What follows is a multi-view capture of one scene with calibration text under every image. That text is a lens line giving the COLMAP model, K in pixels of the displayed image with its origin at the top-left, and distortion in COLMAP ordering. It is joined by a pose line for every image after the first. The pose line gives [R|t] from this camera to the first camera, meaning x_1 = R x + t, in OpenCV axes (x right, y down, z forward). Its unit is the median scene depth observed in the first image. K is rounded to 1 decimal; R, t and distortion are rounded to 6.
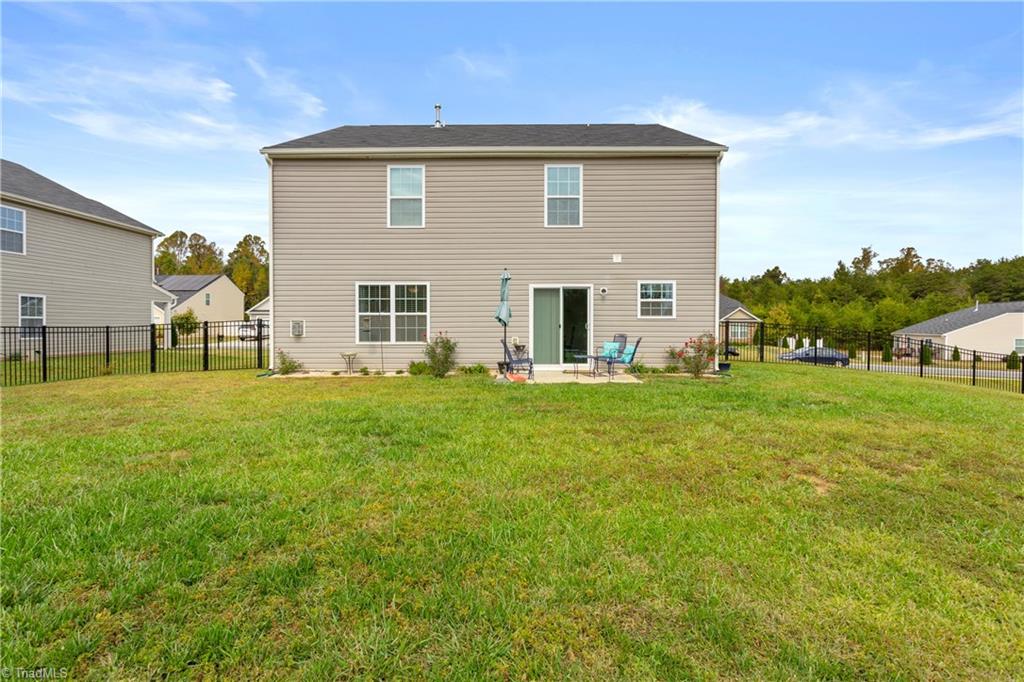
lens RADIAL K [[476.7, 0, 512.0], [0, 476.7, 341.0], [0, 0, 1]] dist [0.000298, 0.000118]
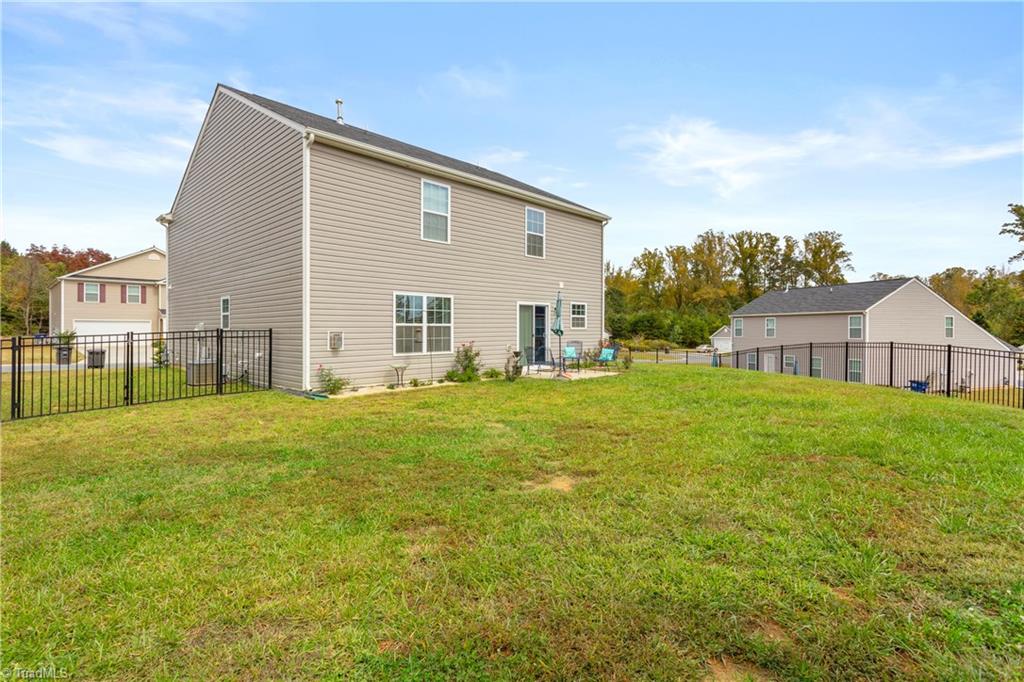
lens RADIAL K [[476.7, 0, 512.0], [0, 476.7, 341.0], [0, 0, 1]] dist [0.000298, 0.000118]
pose [[0.693590, -0.018397, 0.720135, -0.853159], [0.027572, 0.999619, -0.001019, -0.016248], [-0.719842, 0.020562, 0.693833, 0.162818]]
